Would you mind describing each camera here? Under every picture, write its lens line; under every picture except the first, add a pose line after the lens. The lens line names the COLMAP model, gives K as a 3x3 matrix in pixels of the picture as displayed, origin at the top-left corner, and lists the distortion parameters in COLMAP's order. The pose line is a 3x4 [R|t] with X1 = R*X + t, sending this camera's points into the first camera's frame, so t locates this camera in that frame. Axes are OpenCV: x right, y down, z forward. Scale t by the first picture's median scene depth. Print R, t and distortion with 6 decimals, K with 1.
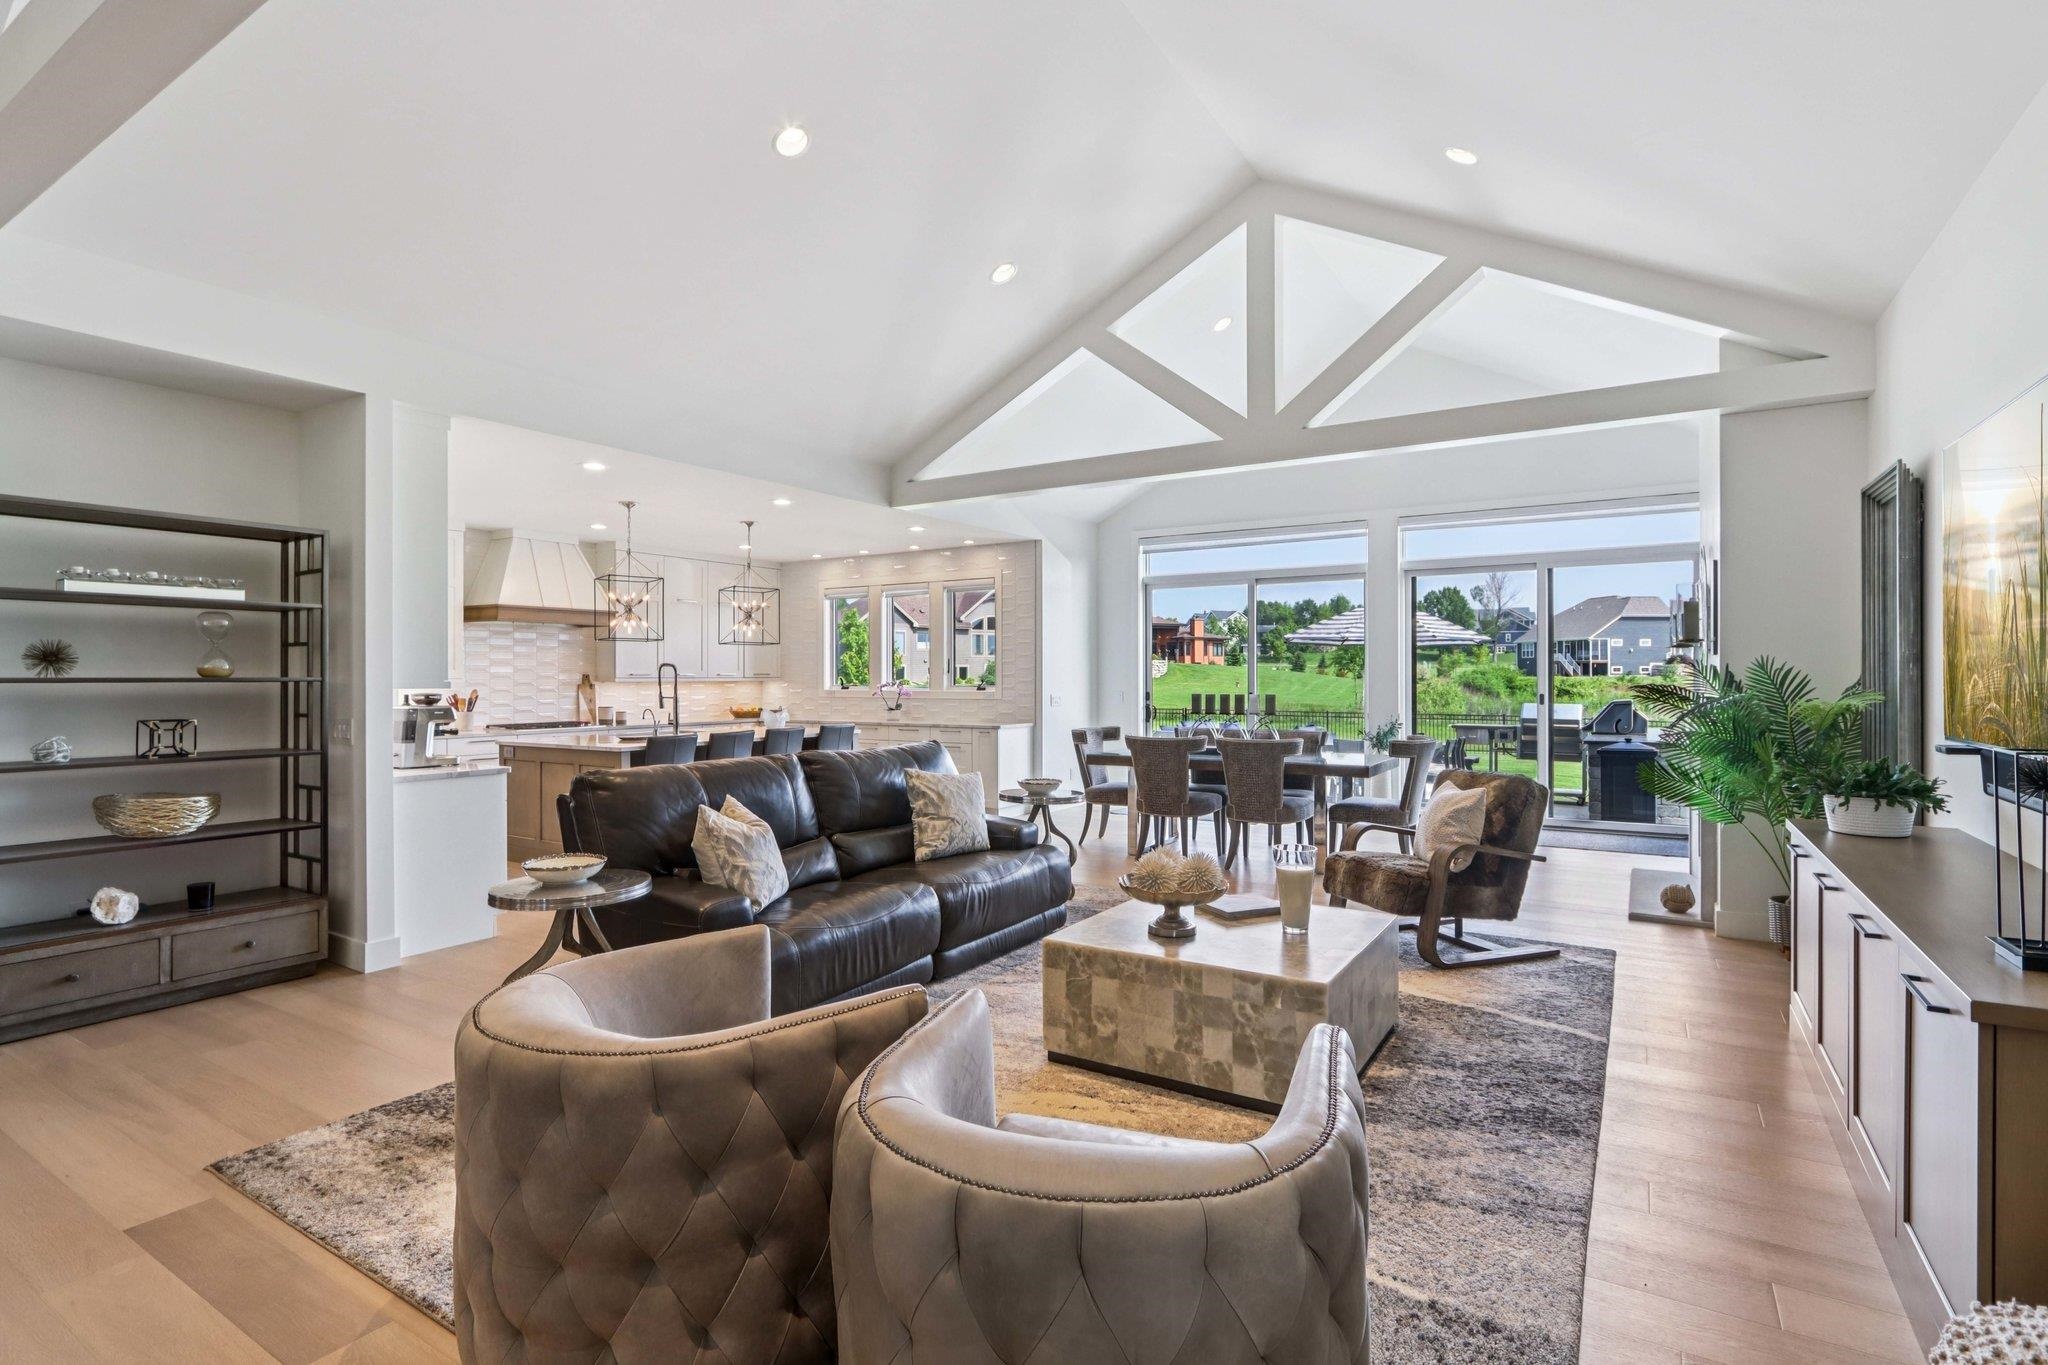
lens RADIAL K [[975.6, 0, 1012.4], [0, 975.6, 683.2], [0, 0, 1]] dist [-0.016234, 0.002351]
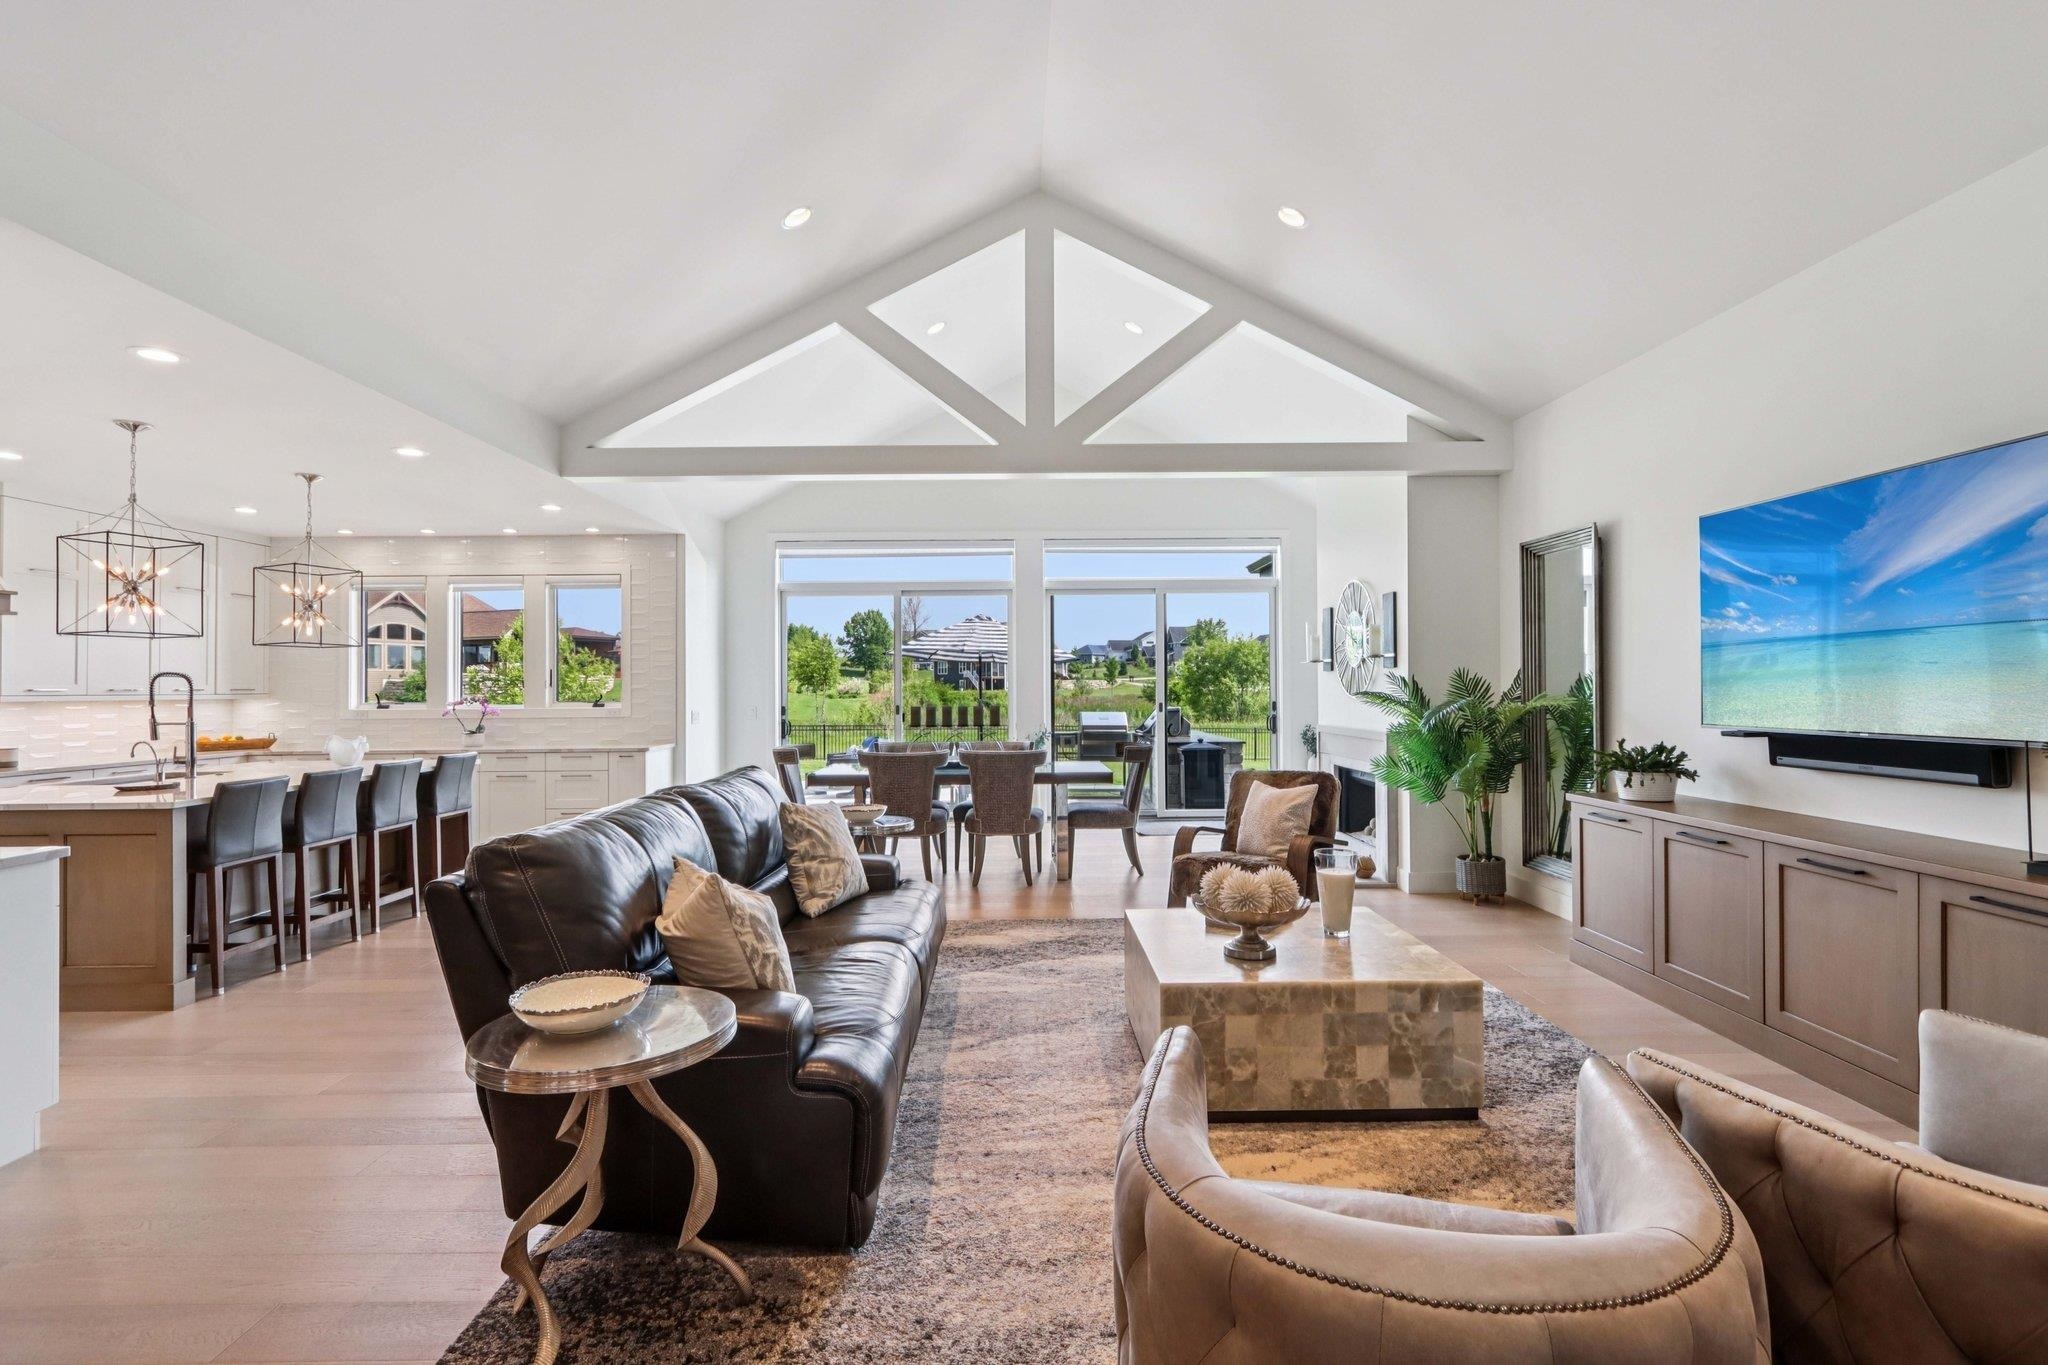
lens RADIAL K [[975.6, 0, 1015.1], [0, 975.6, 667.6], [0, 0, 1]] dist [-0.016234, 0.002351]
pose [[0.840693, 0.007329, 0.541462, -0.247681], [0.010229, 0.999515, -0.029412, 0.002016], [-0.541415, 0.030265, 0.840211, 0.149676]]
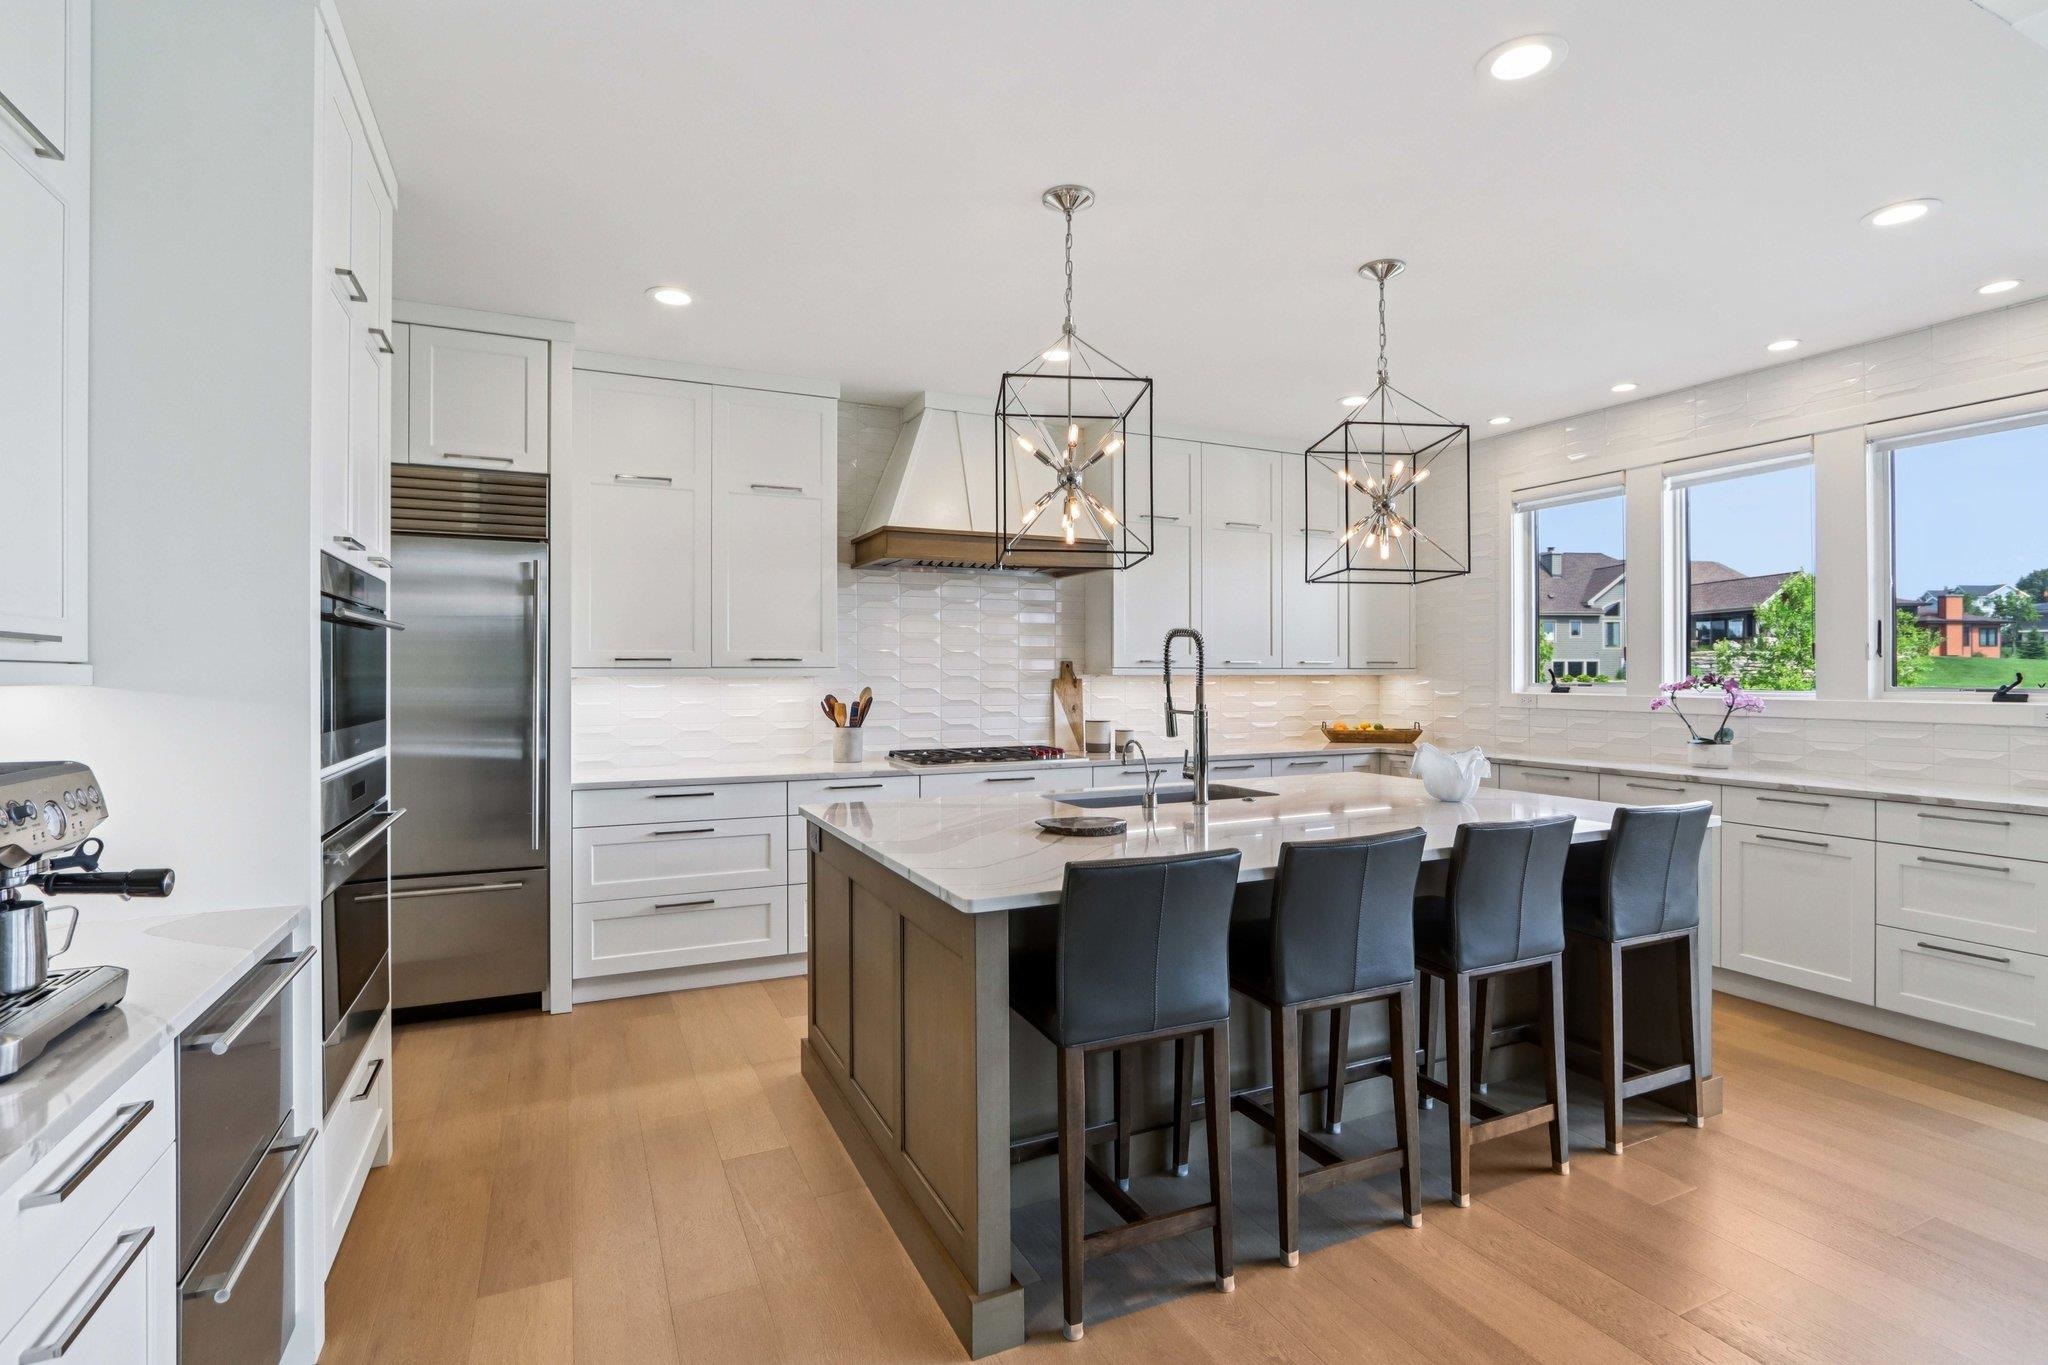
lens RADIAL K [[975.6, 0, 1034.5], [0, 975.6, 669.7], [0, 0, 1]] dist [-0.016234, 0.002351]
pose [[0.849916, 0.000671, -0.526918, -0.207671], [-0.006288, 0.999941, -0.008870, 0.001018], [0.526881, 0.010852, 0.849870, 0.672688]]
